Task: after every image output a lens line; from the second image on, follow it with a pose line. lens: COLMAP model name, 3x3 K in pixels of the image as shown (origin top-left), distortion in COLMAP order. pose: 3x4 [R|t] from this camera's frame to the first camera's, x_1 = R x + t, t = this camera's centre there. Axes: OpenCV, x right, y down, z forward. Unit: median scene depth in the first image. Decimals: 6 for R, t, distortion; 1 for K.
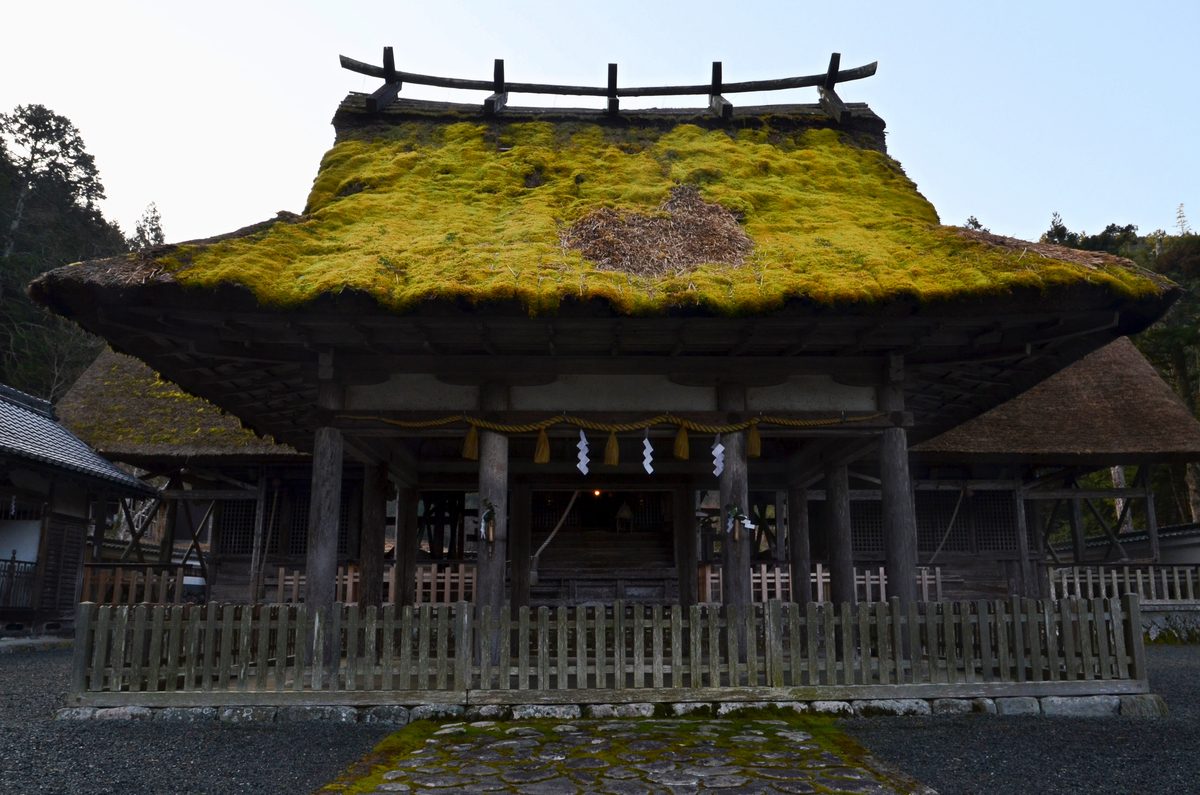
lens RADIAL K [[944.7, 0, 595.8], [0, 944.7, 408.8], [0, 0, 1]] dist [-0.048650, 0.007302]
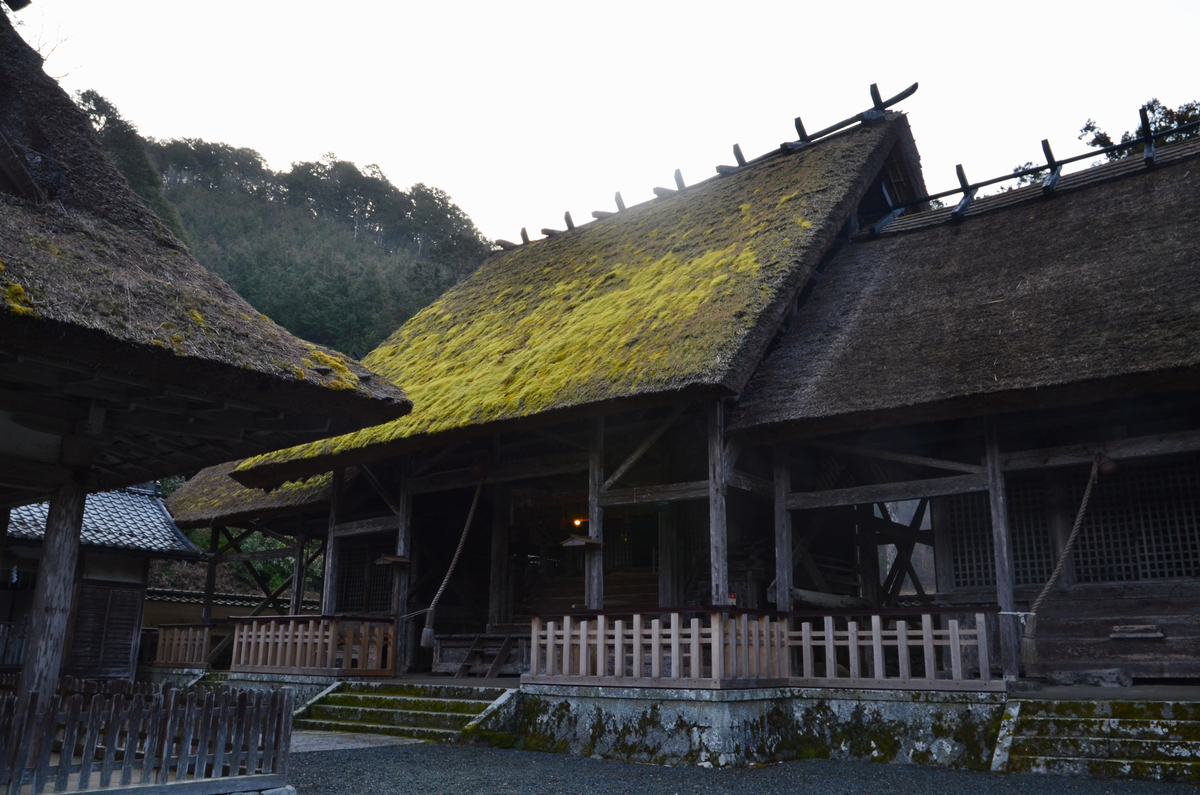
lens RADIAL K [[934.5, 0, 600.0], [0, 934.5, 397.5], [0, 0, 1]] dist [-0.047815, 0.007153]
pose [[0.779400, -0.159986, -0.605756, 0.538702], [0.118294, 0.987035, -0.108482, 0.081674], [0.615258, 0.012894, 0.788221, 0.464421]]
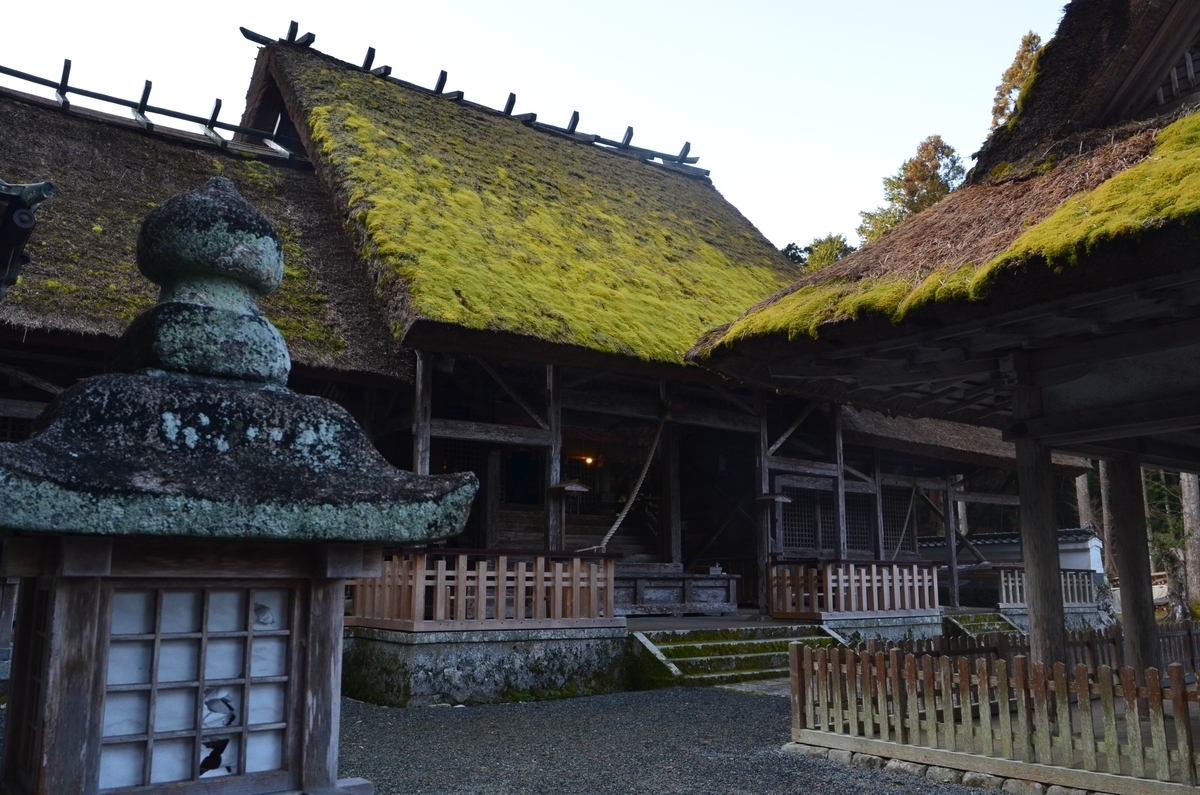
lens RADIAL K [[961.9, 0, 605.2], [0, 961.9, 398.9], [0, 0, 1]] dist [-0.036796, 0.010046]
pose [[0.816744, 0.111773, 0.566071, -0.467903], [-0.119097, 0.992589, -0.024154, 0.064073], [-0.564575, -0.047690, 0.824003, 0.413708]]
